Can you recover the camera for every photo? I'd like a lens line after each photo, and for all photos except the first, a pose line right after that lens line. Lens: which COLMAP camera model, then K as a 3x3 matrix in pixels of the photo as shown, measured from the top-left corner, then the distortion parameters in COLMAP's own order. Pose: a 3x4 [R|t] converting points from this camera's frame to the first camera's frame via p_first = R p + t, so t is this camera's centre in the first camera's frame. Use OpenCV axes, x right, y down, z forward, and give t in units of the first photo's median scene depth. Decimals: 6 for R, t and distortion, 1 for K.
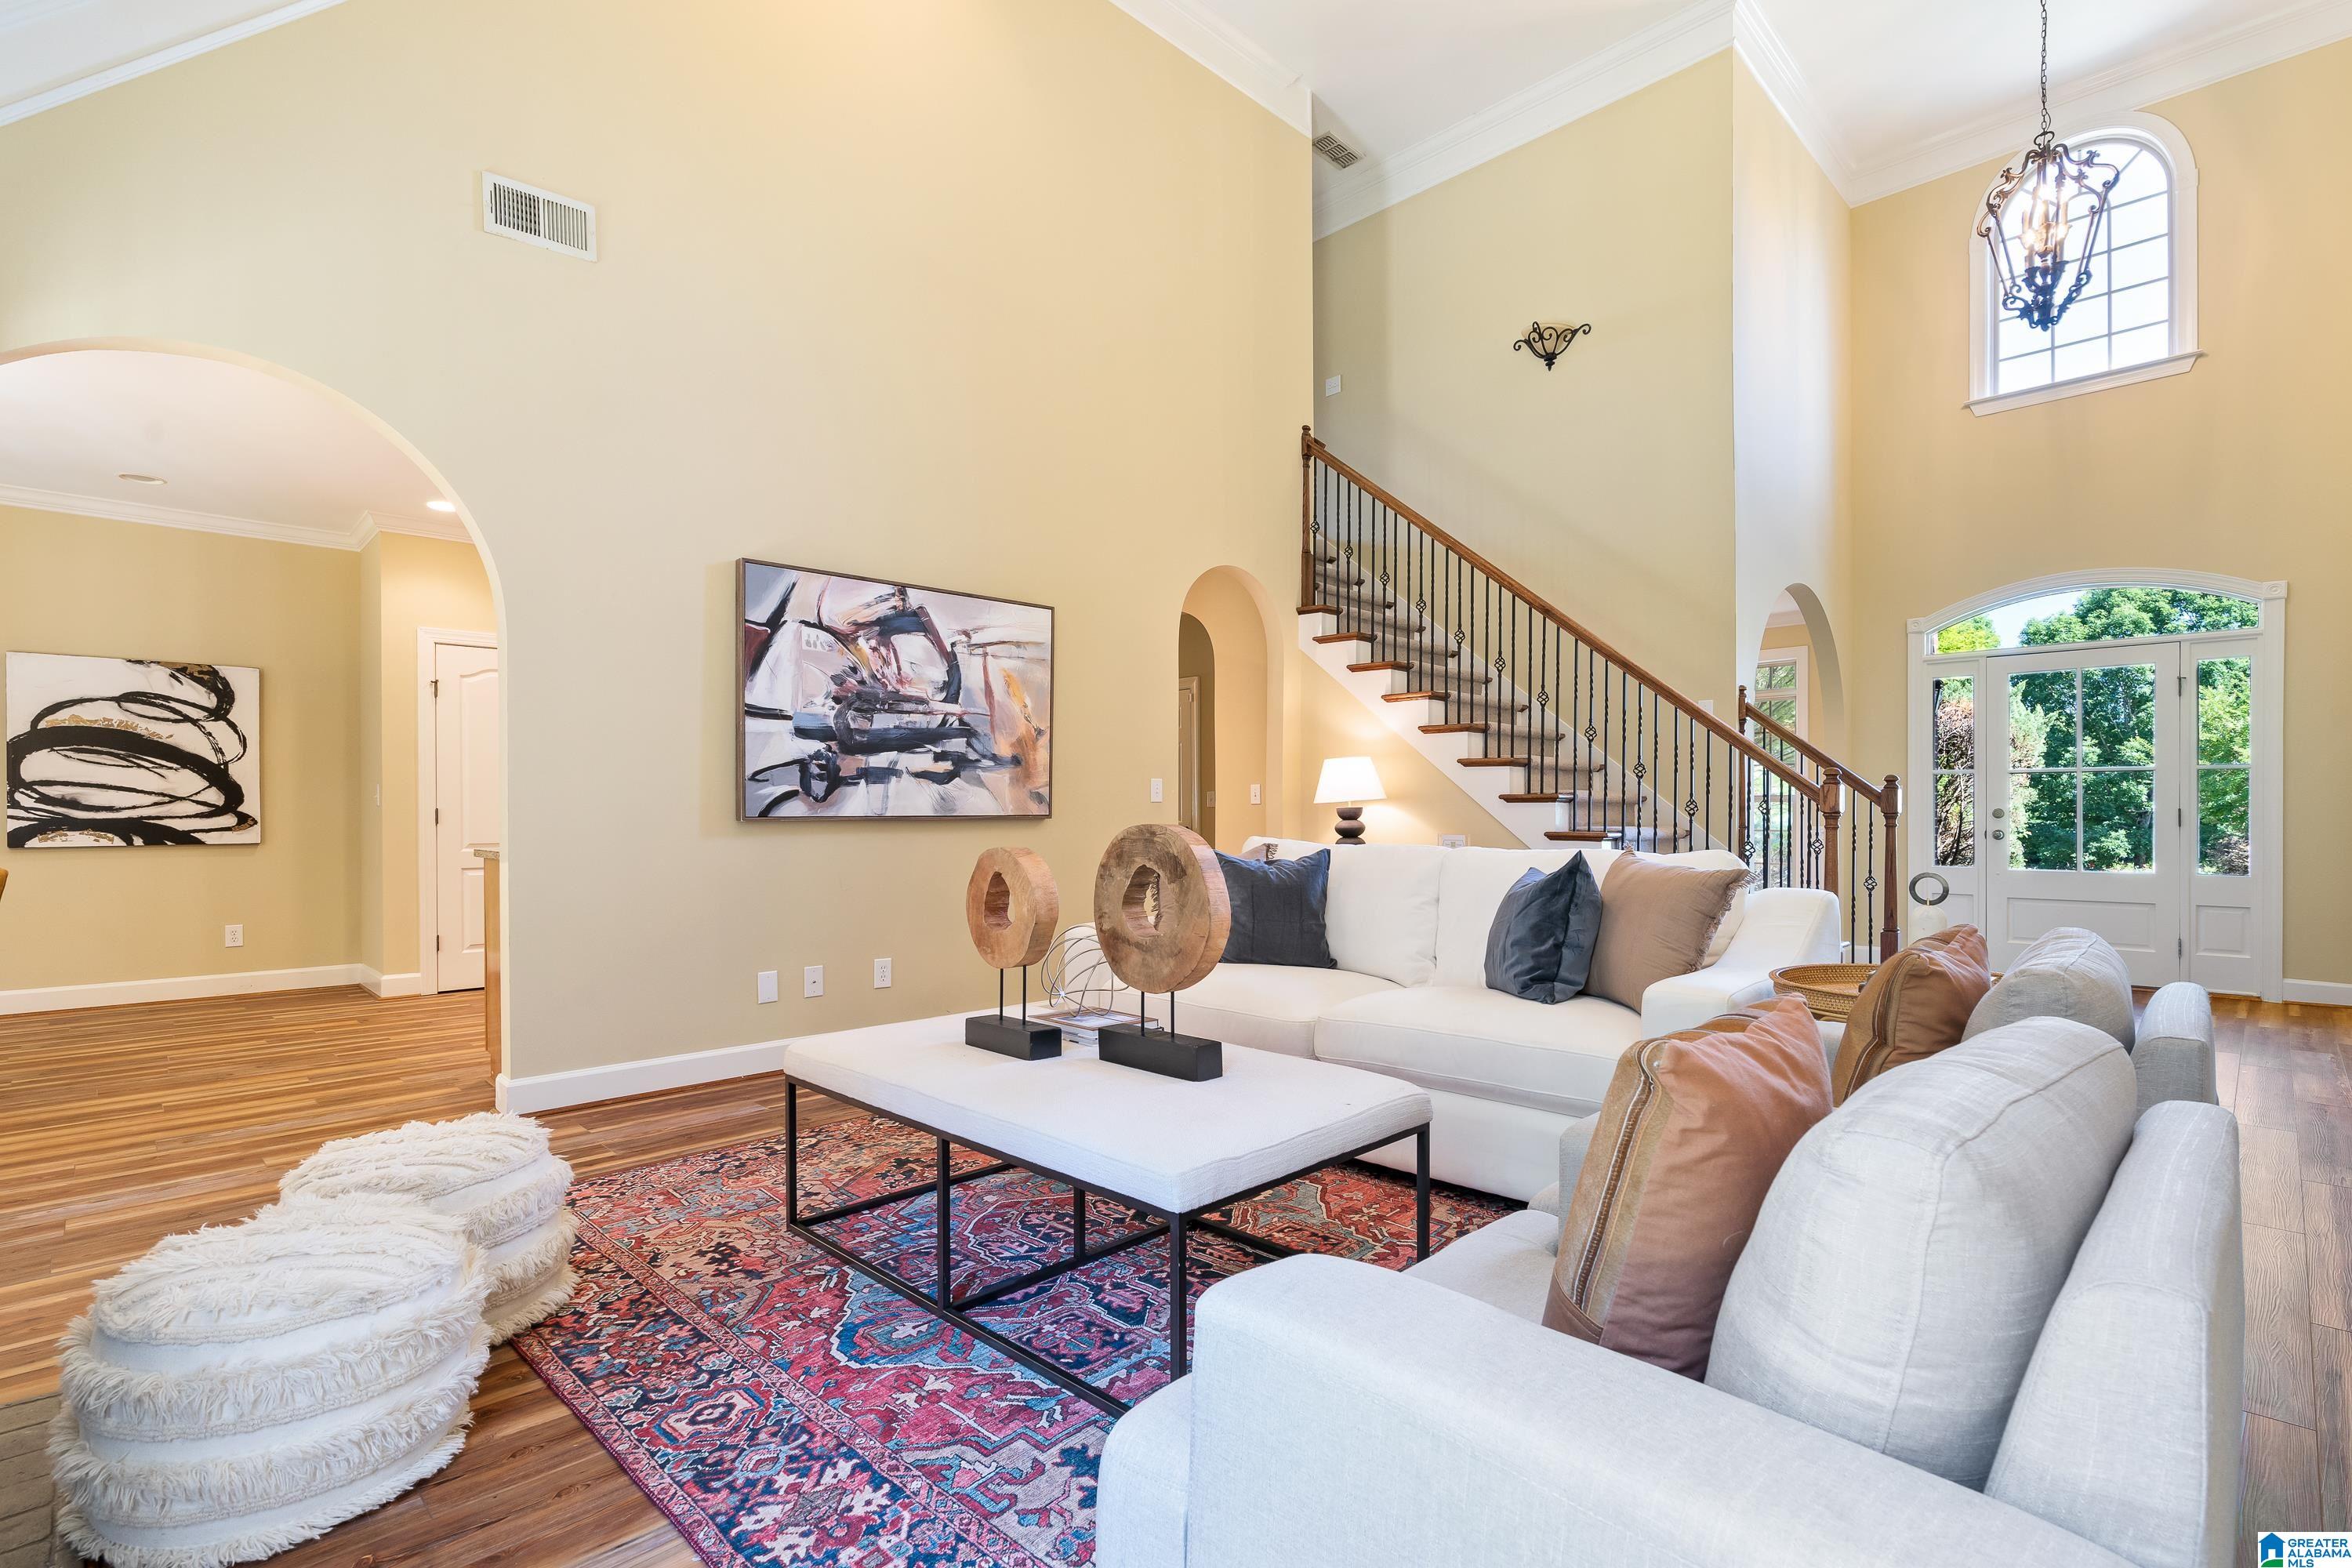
lens RADIAL K [[1089.7, 0, 1181.1], [0, 1089.7, 810.4], [0, 0, 1]] dist [-0.019523, -0.000019]
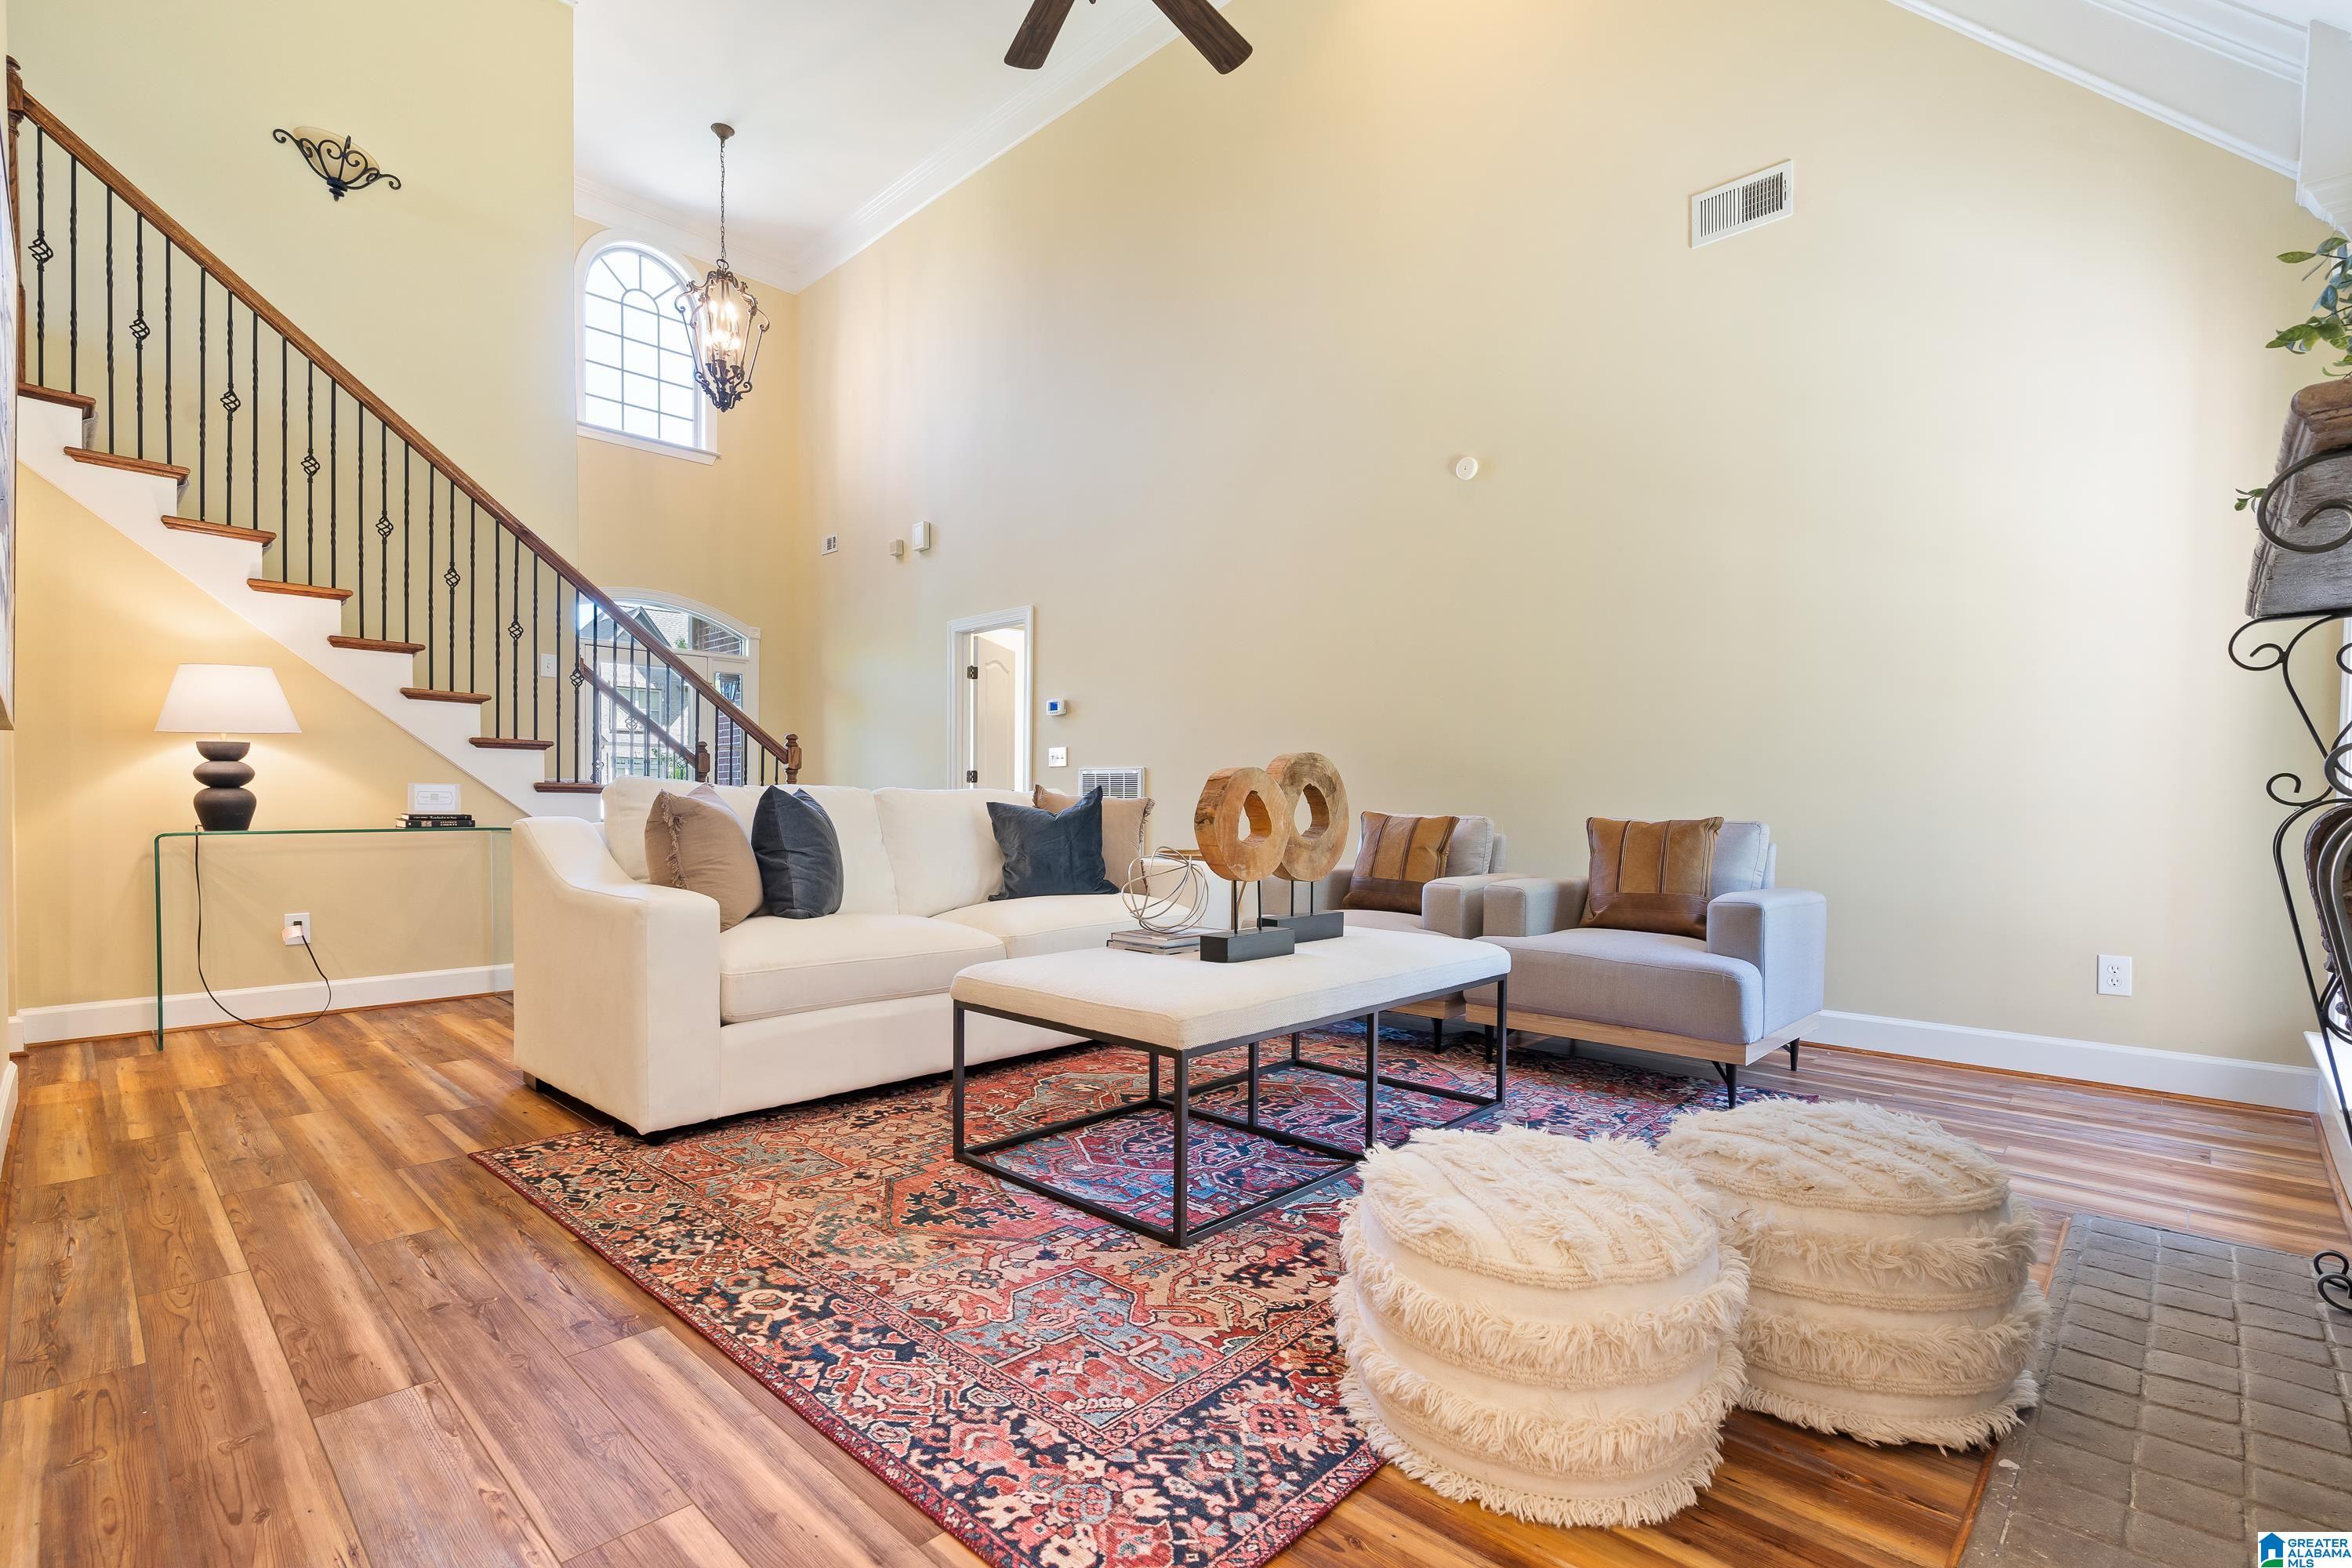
lens RADIAL K [[1073.4, 0, 1171.7], [0, 1073.4, 799.5], [0, 0, 1]] dist [-0.002919, 0.000587]
pose [[-0.008729, 0.002605, 0.999959, -1.046005], [-0.010691, 0.999939, -0.002698, 0.058513], [-0.999905, -0.010714, -0.008701, 0.932276]]
